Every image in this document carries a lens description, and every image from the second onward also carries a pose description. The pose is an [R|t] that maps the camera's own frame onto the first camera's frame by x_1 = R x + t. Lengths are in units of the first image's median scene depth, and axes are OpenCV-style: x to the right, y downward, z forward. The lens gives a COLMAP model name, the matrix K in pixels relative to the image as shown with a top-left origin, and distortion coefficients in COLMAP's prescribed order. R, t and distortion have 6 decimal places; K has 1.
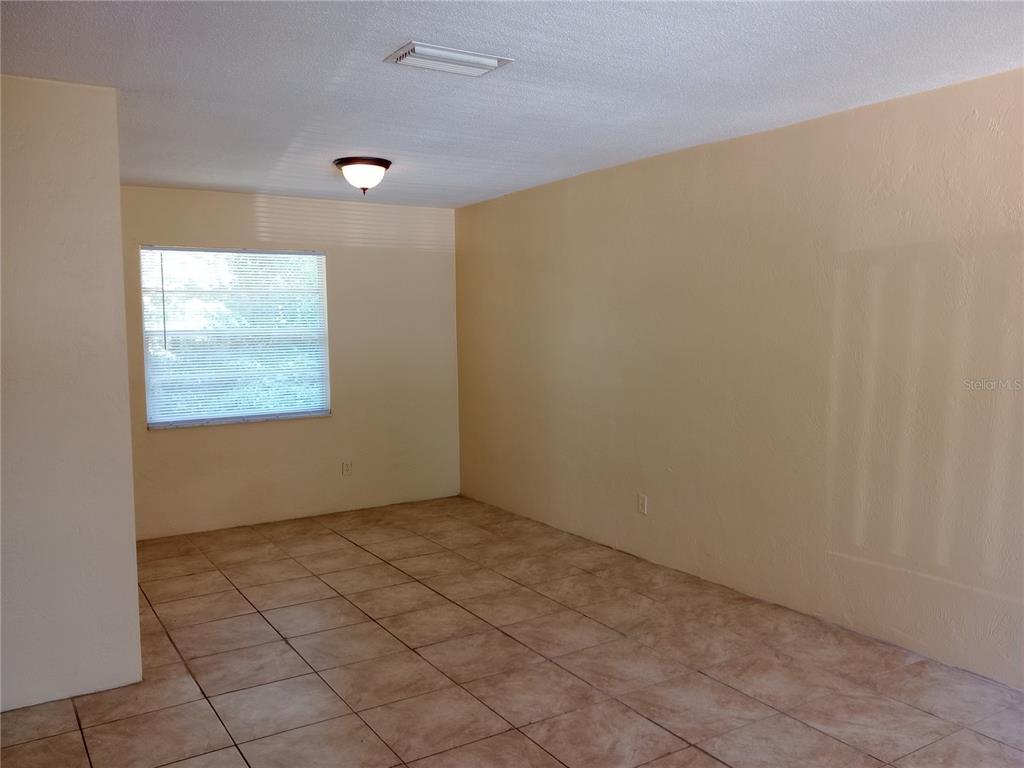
lens RADIAL K [[843.1, 0, 516.0], [0, 843.1, 383.1], [0, 0, 1]] dist [0.033181, -0.032005]
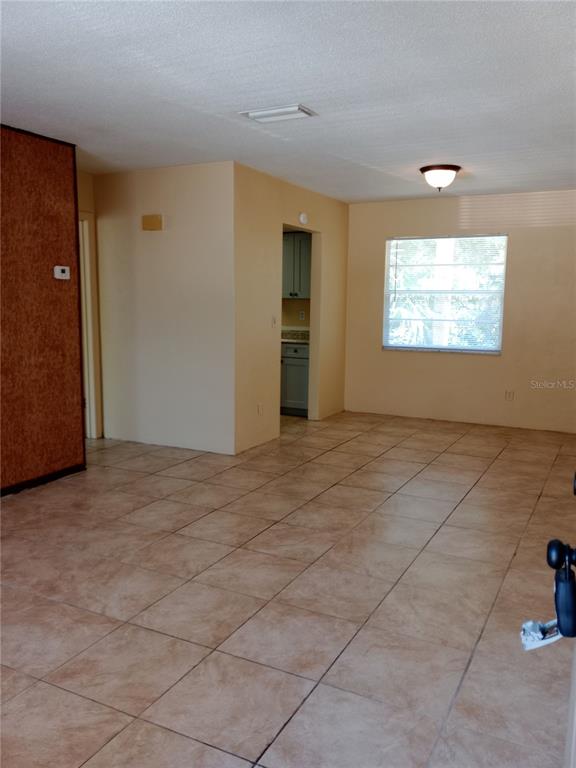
lens RADIAL K [[632.3, 0, 292.1], [0, 632.3, 382.7], [0, 0, 1]] dist [0.033181, -0.032005]
pose [[0.508458, 0.138005, -0.849956, 0.886207], [-0.086531, 0.990266, 0.109022, 0.000819], [0.856728, 0.018114, 0.515450, 0.328213]]
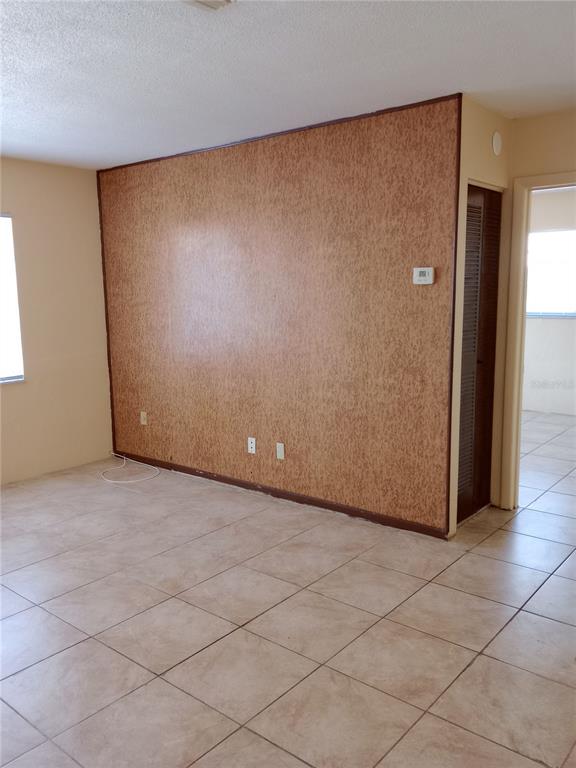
lens RADIAL K [[632.3, 0, 287.1], [0, 632.3, 384.8], [0, 0, 1]] dist [0.033181, -0.032005]
pose [[-0.951589, 0.080102, -0.296752, 0.045923], [0.009252, 0.972473, 0.232834, -0.104668], [0.307233, 0.218817, -0.926135, 1.459810]]
